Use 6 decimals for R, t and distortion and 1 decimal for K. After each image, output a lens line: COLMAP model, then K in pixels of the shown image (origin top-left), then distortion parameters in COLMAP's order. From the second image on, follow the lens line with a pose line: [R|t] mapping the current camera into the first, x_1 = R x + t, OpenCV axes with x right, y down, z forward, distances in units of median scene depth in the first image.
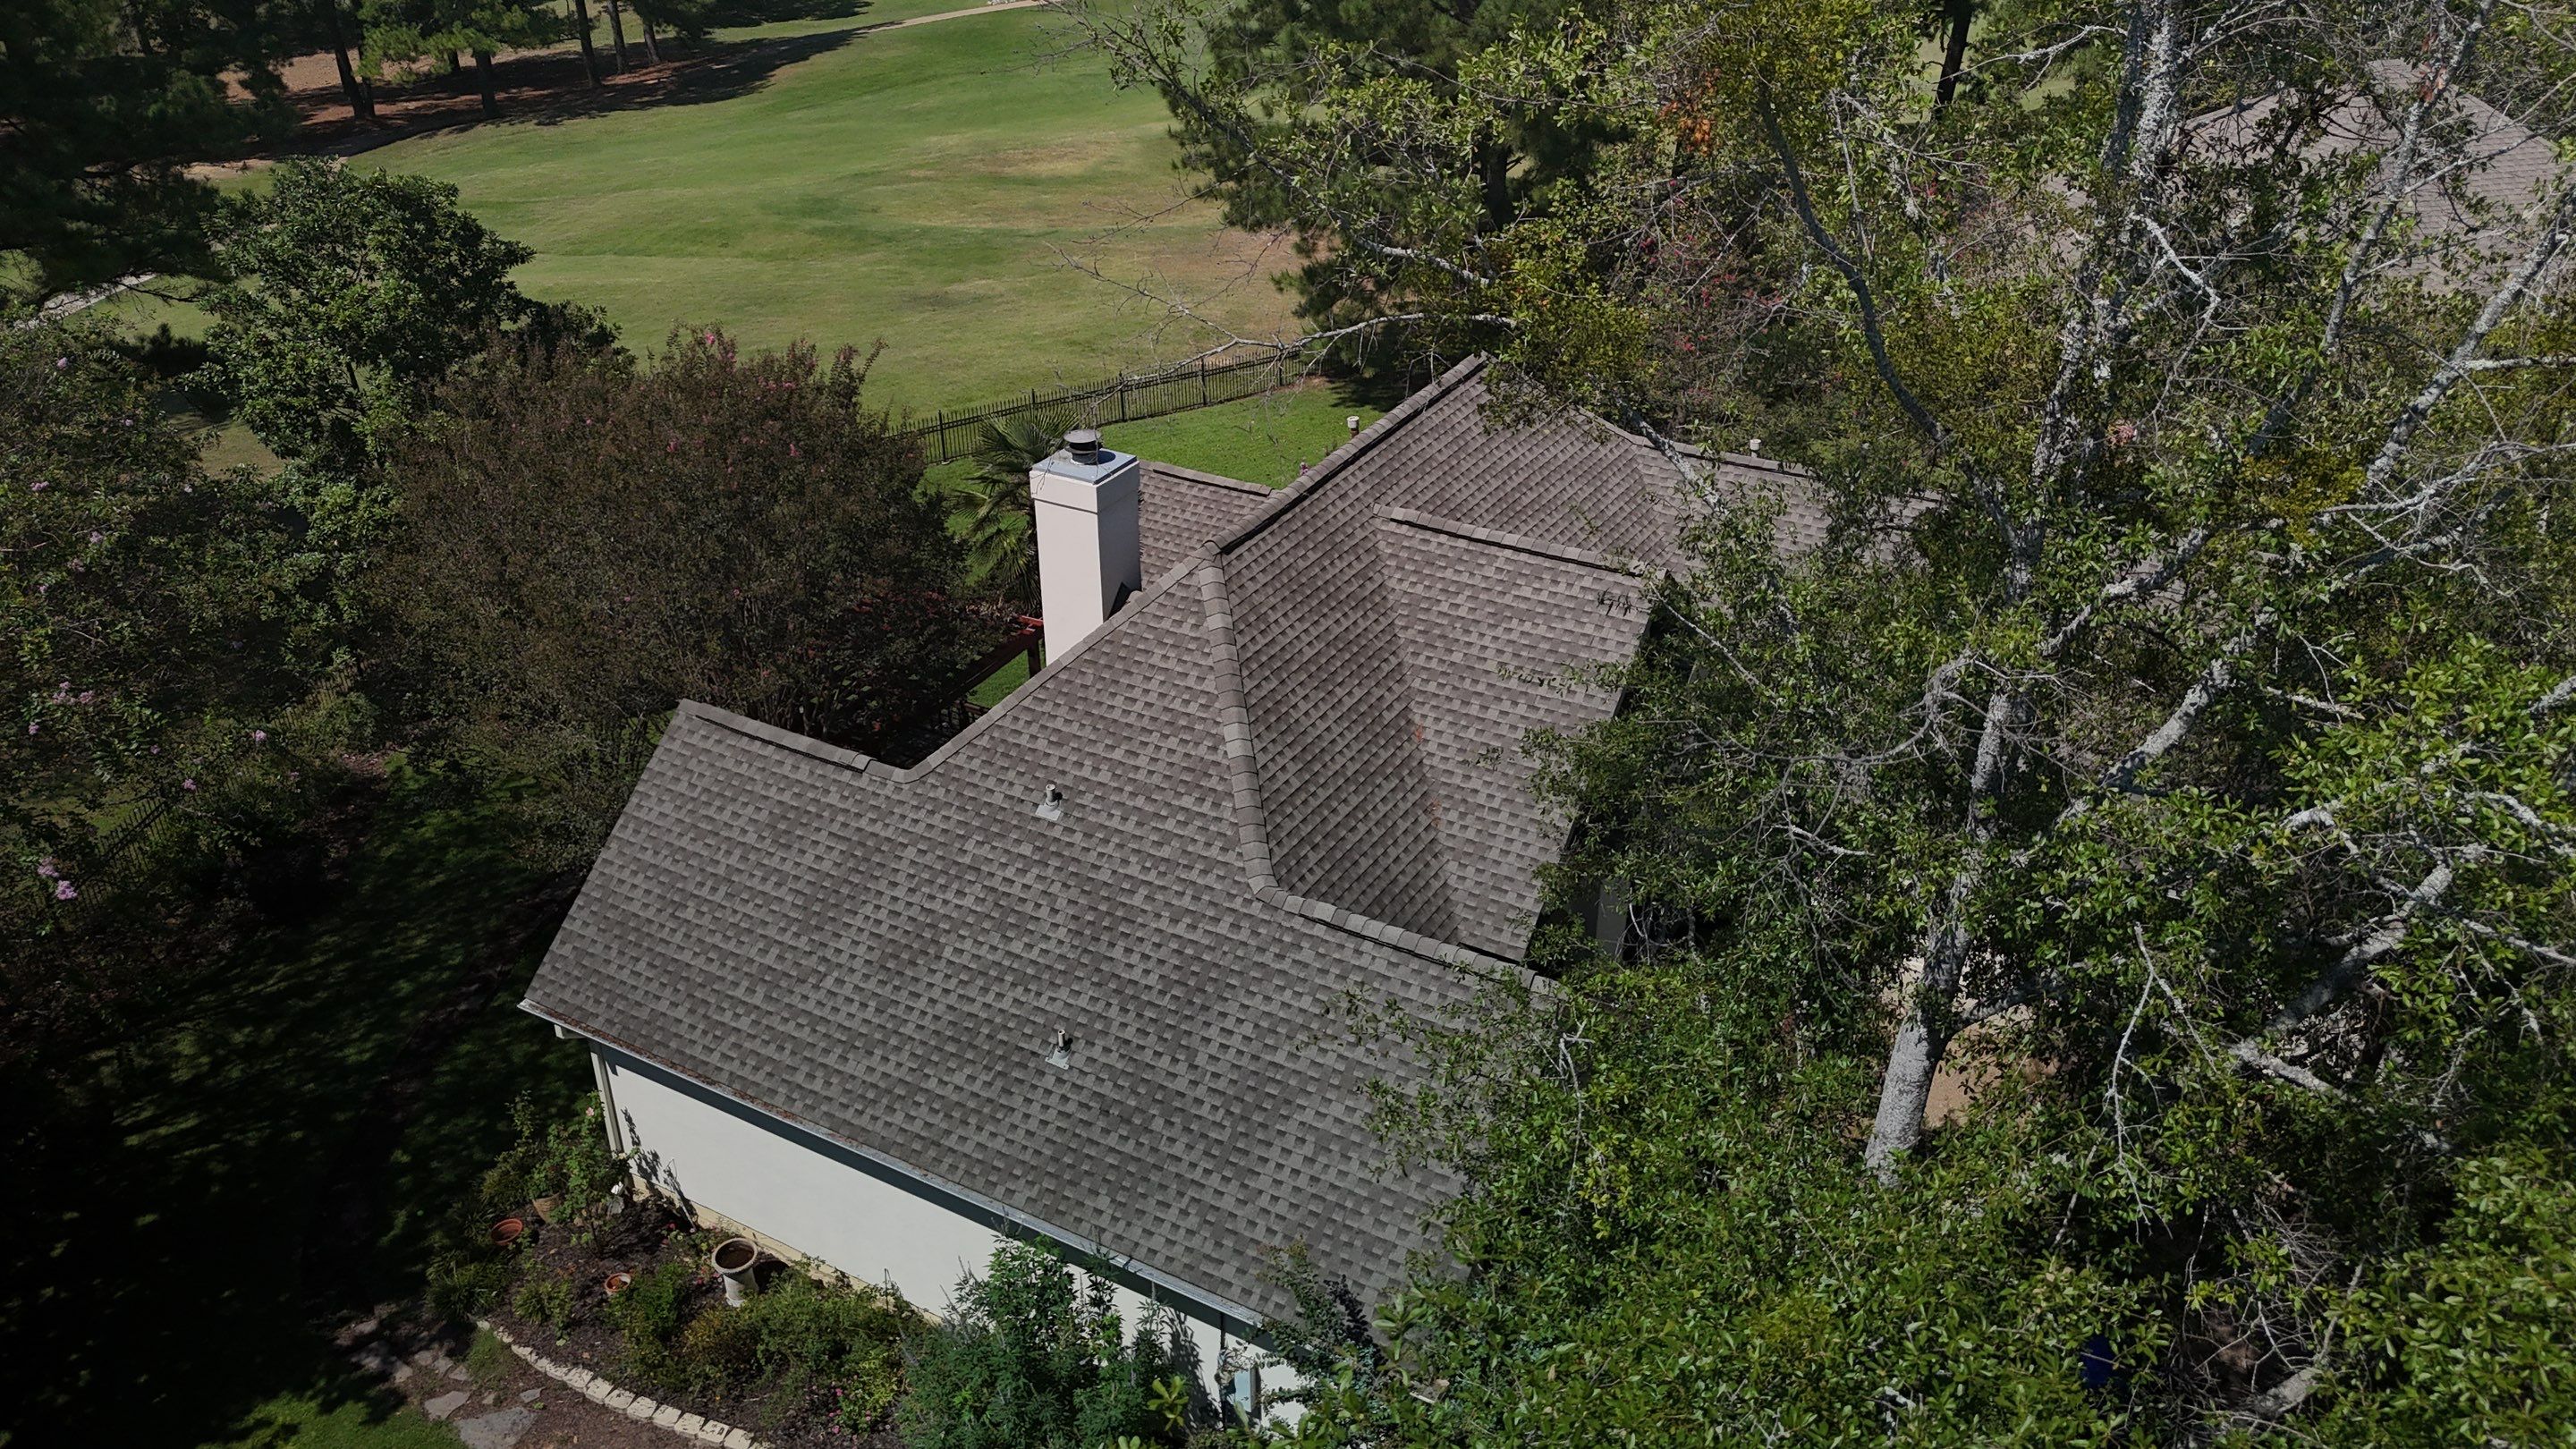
lens RADIAL K [[1908.4, 0, 1288.6], [0, 1908.4, 721.5], [0, 0, 1]] dist [0.045344, -0.008713]
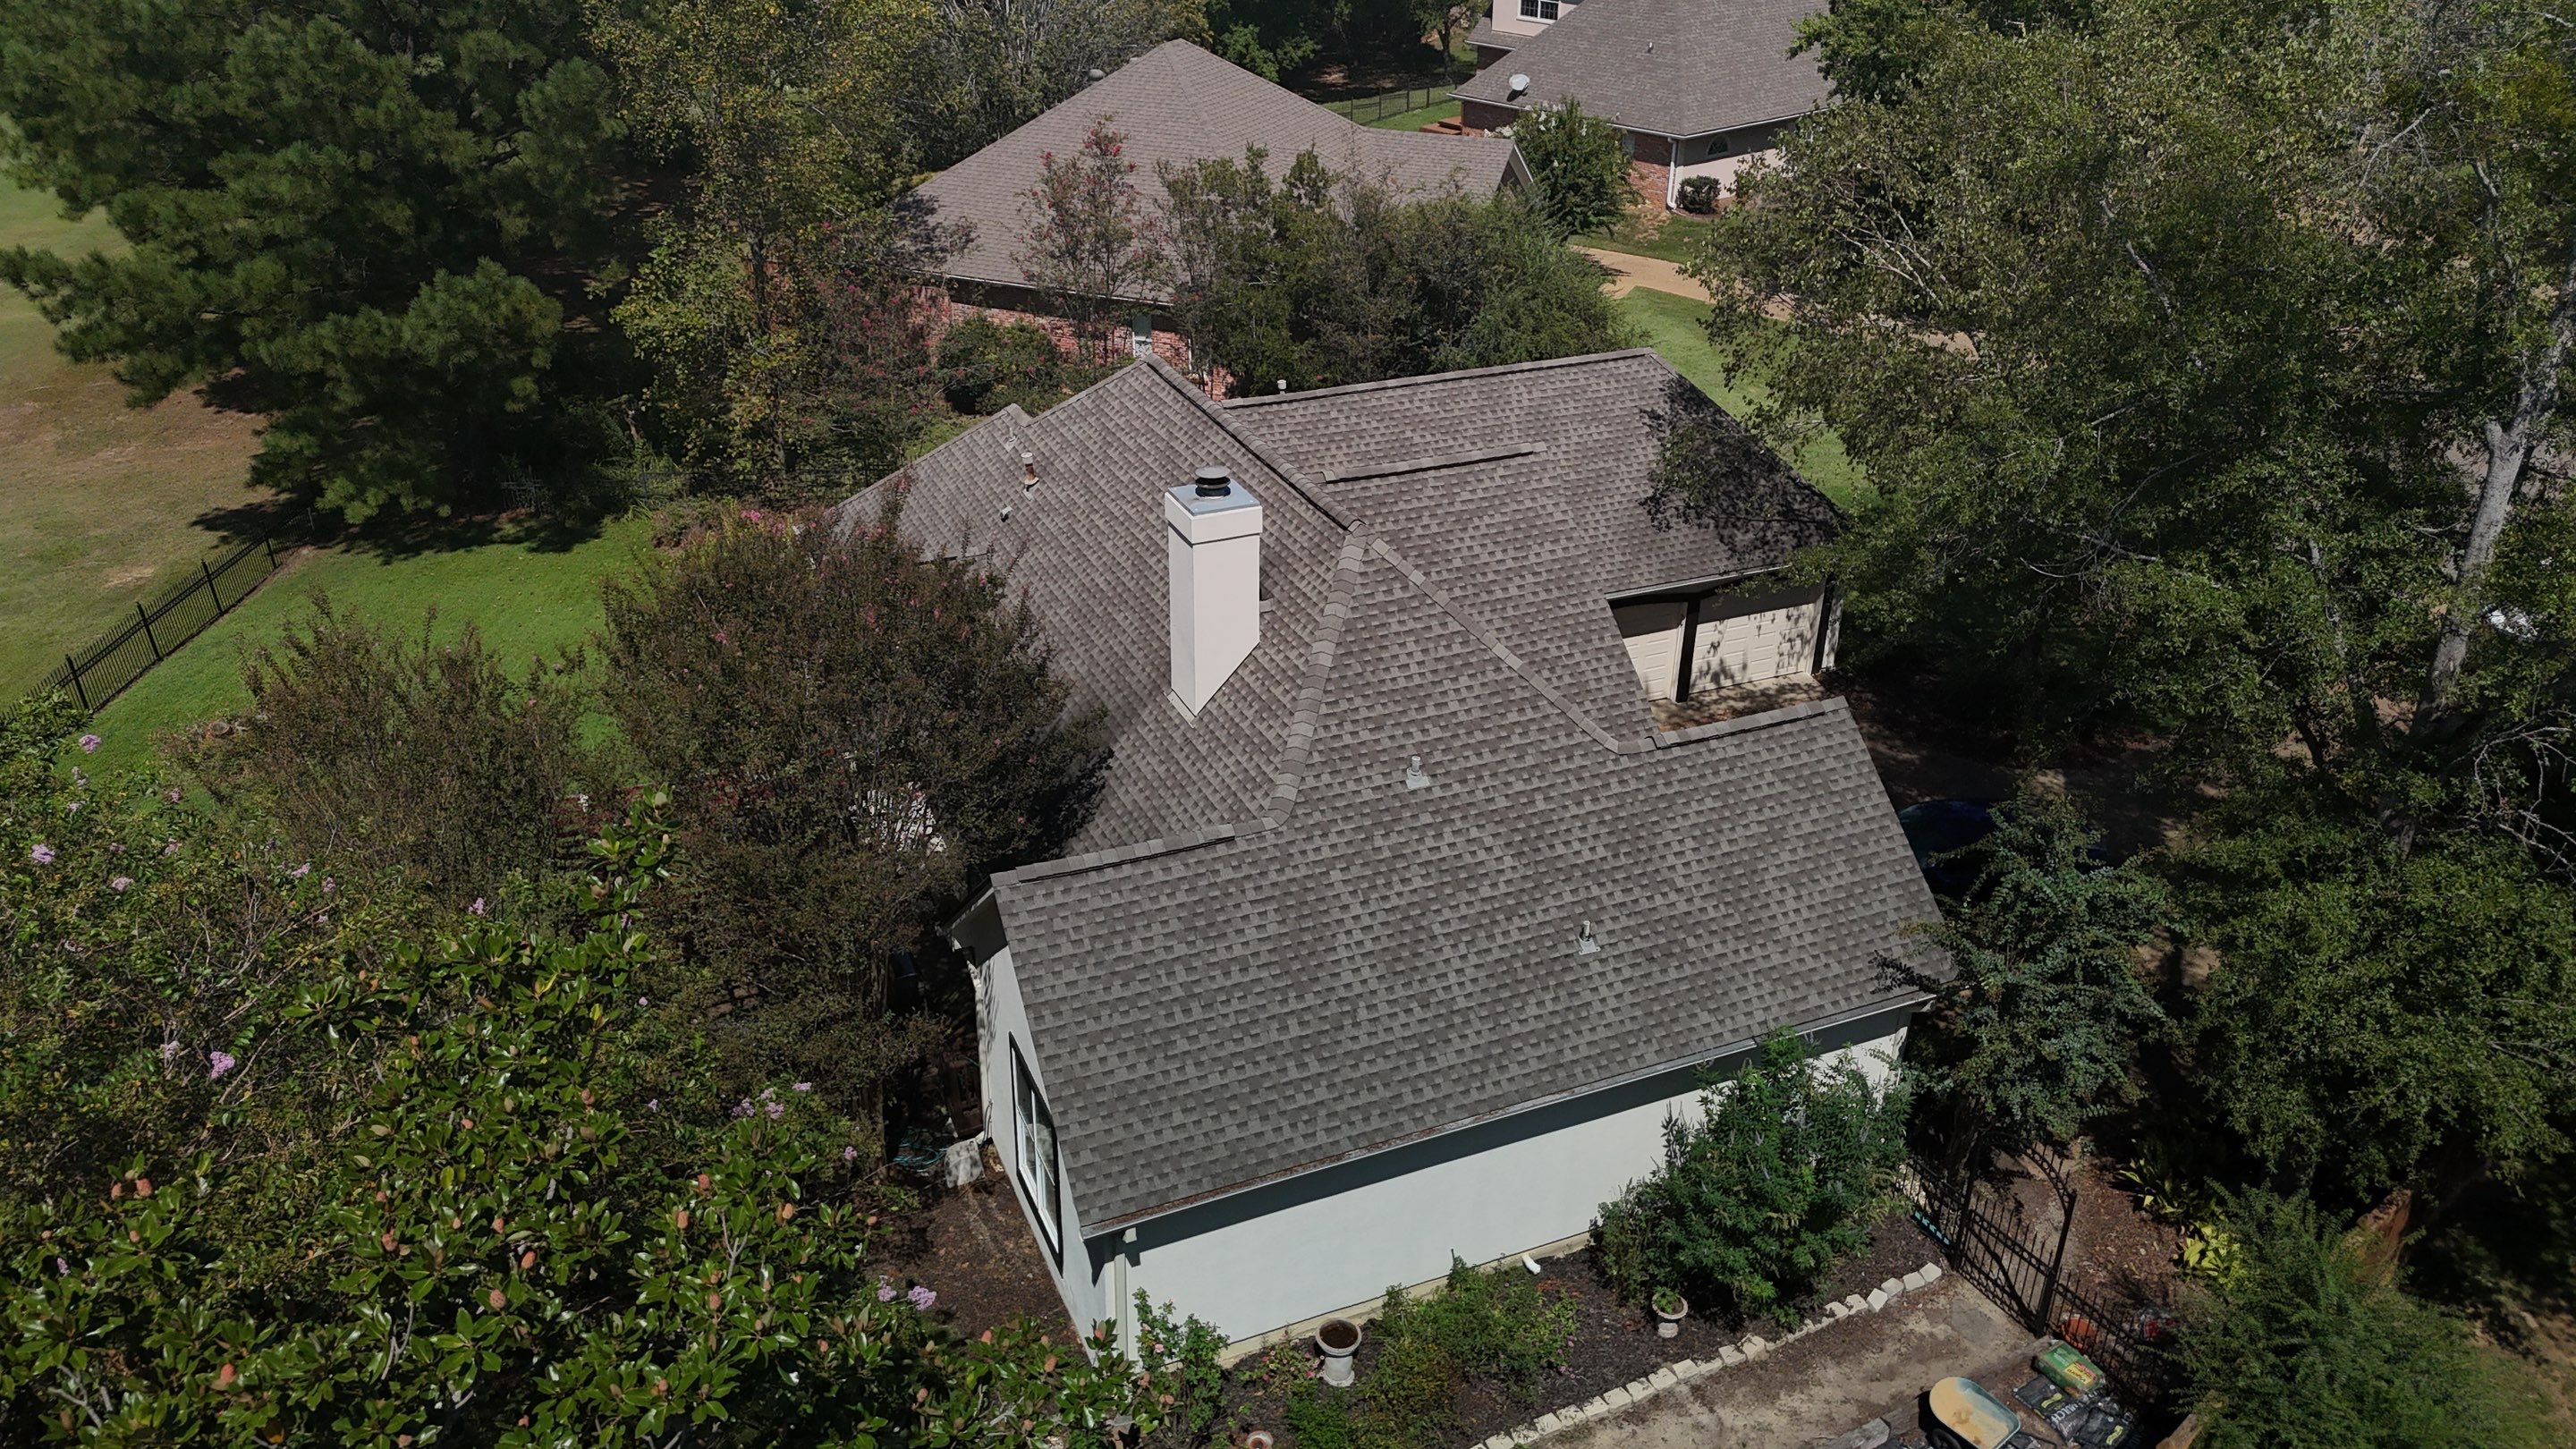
lens RADIAL K [[1908.4, 0, 1288.0], [0, 1908.4, 726.7], [0, 0, 1]] dist [0.045344, -0.008713]
pose [[0.618692, -0.373797, 0.691011, -0.920304], [0.387195, 0.910397, 0.145800, -0.170478], [-0.683594, 0.177351, 0.707988, 0.272824]]
